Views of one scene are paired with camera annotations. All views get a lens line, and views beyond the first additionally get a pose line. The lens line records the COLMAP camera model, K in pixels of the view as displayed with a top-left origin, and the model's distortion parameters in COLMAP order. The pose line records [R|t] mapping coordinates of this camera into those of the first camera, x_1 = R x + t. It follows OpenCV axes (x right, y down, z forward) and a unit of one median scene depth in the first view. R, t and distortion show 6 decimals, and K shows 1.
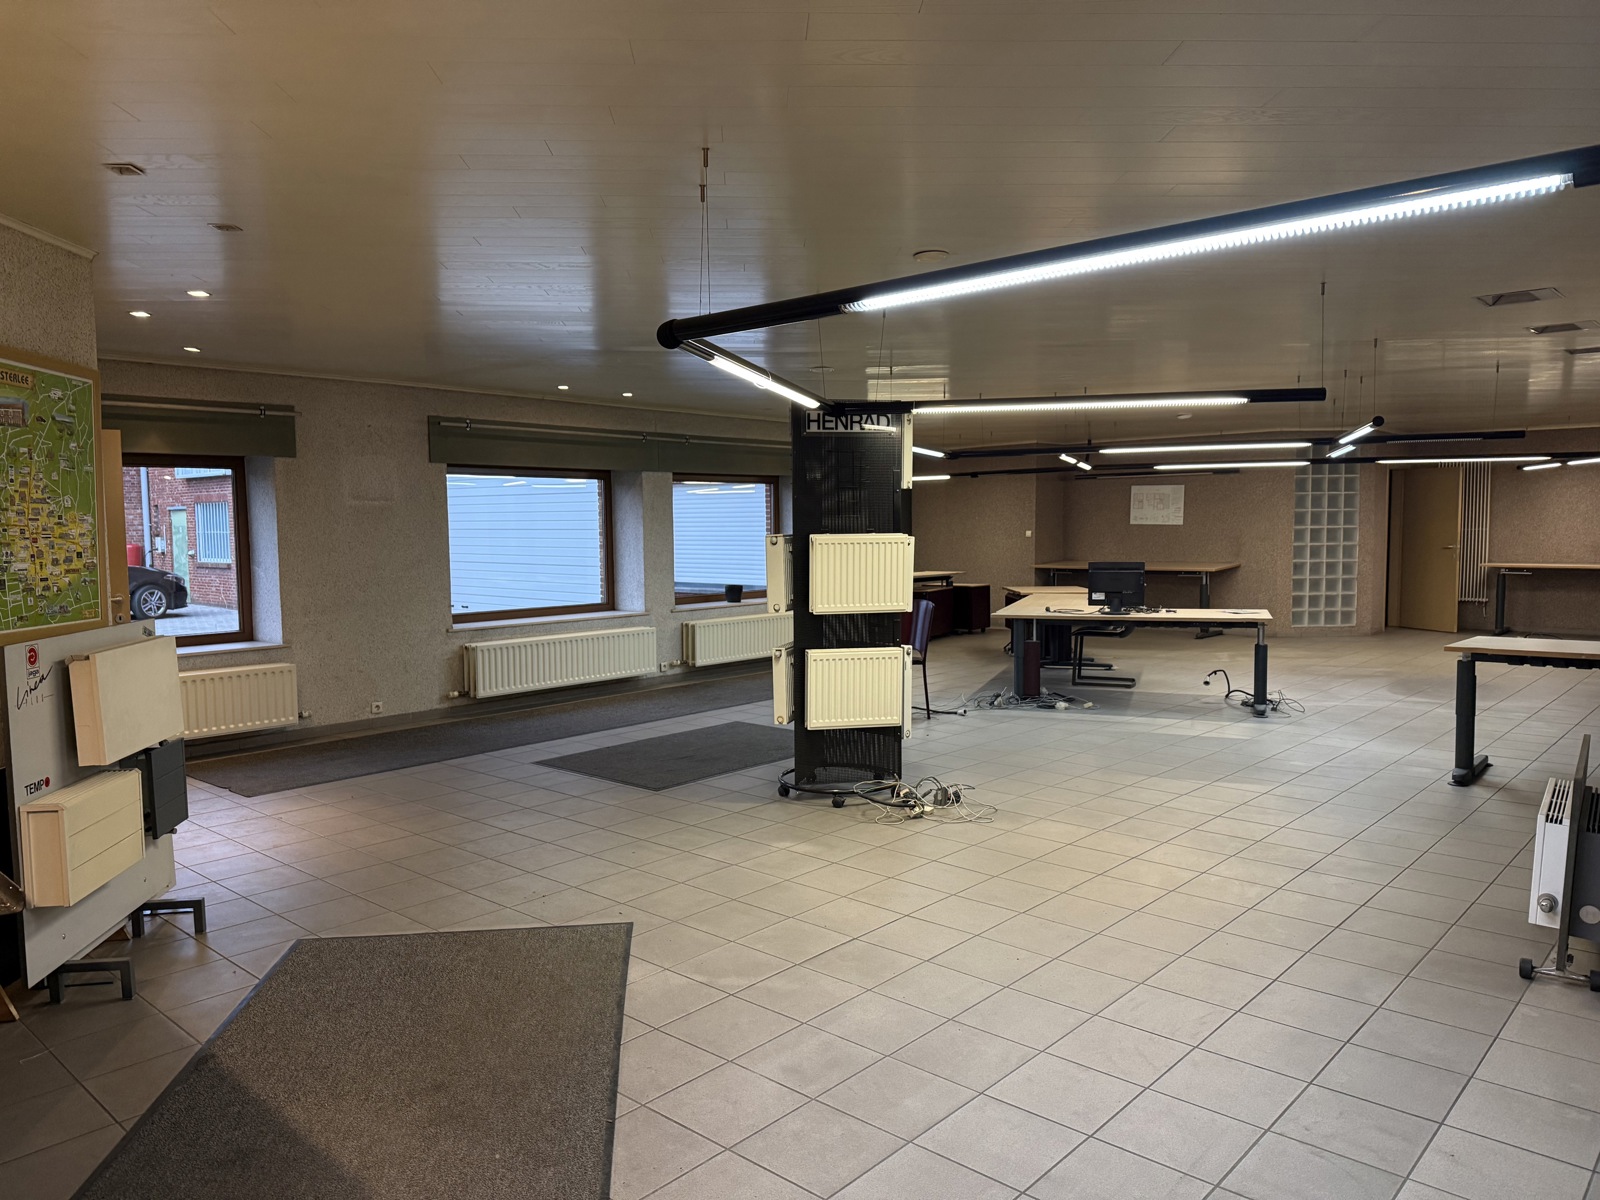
lens RADIAL K [[1122.6, 0, 792.4], [0, 1122.6, 605.7], [0, 0, 1]] dist [0.022192, -0.002008]
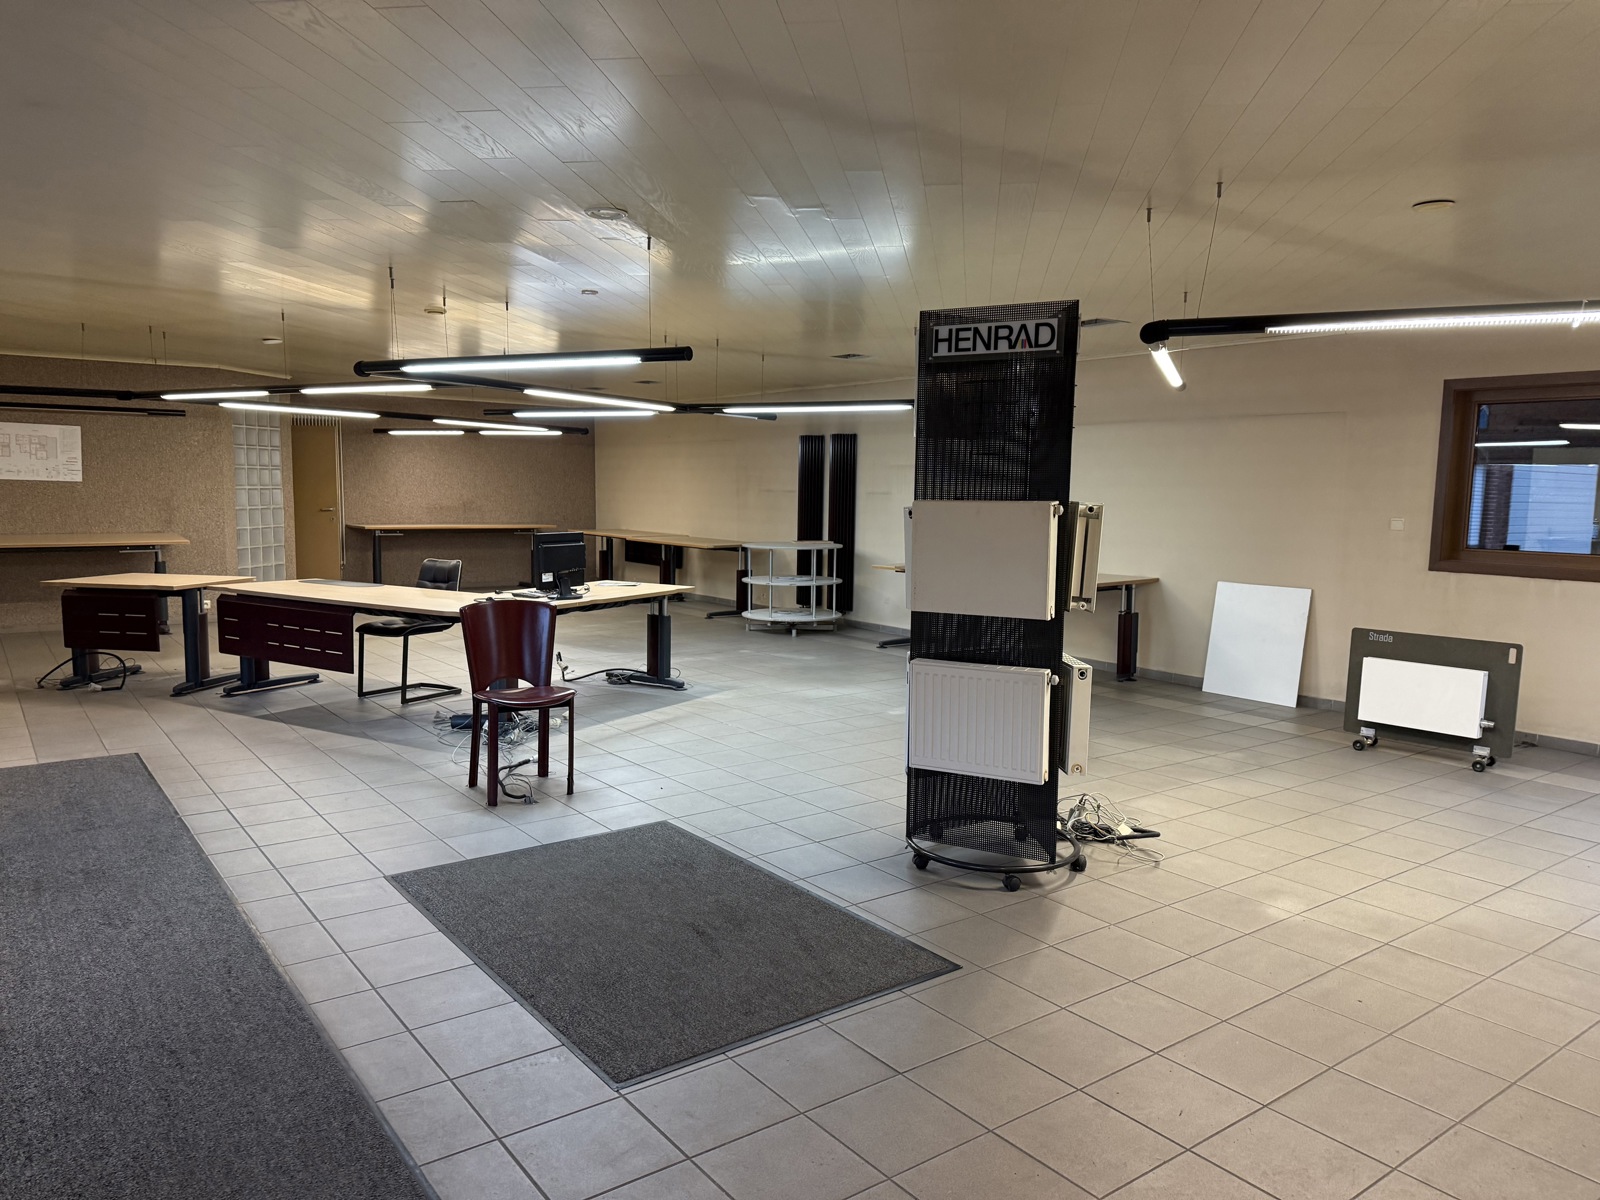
lens RADIAL K [[1122.6, 0, 792.4], [0, 1122.6, 605.7], [0, 0, 1]] dist [0.022192, -0.002008]
pose [[0.189149, -0.093908, 0.977448, -0.672175], [0.056211, 0.994820, 0.084699, -0.066977], [-0.980338, 0.038923, 0.193448, 0.972331]]
